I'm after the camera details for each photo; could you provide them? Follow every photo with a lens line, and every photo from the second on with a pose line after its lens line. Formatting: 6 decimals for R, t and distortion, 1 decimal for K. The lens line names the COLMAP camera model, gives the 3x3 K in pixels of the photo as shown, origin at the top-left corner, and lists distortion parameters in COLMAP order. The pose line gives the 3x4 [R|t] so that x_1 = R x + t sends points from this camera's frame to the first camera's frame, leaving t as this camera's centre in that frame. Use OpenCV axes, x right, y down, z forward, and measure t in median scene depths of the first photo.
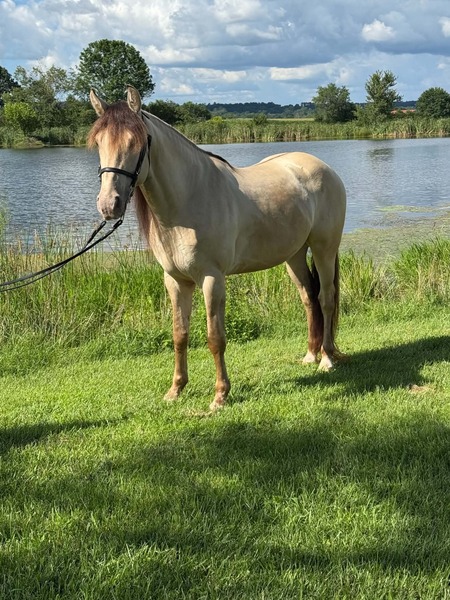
lens RADIAL K [[1015.2, 0, 221.8], [0, 1015.2, 291.3], [0, 0, 1]] dist [0.102606, 0.000000]
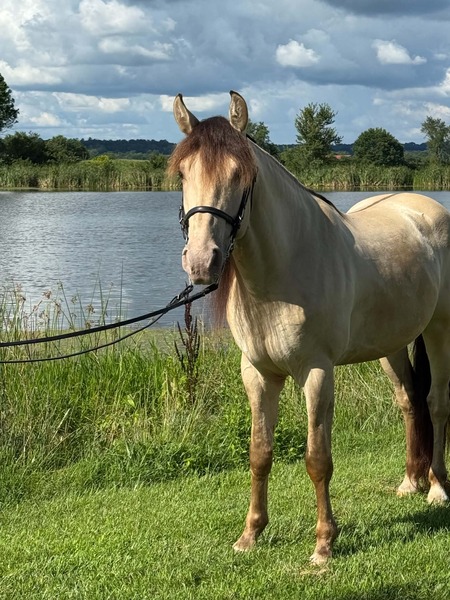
lens RADIAL K [[1327.8, 0, 228.8], [0, 1327.8, 300.5], [0, 0, 1]] dist [0.226857, 0.000000]
pose [[0.994146, 0.014850, 0.107023, -0.130004], [-0.007929, 0.997866, -0.064810, -0.001507], [-0.107757, 0.063582, 0.992142, 0.082038]]
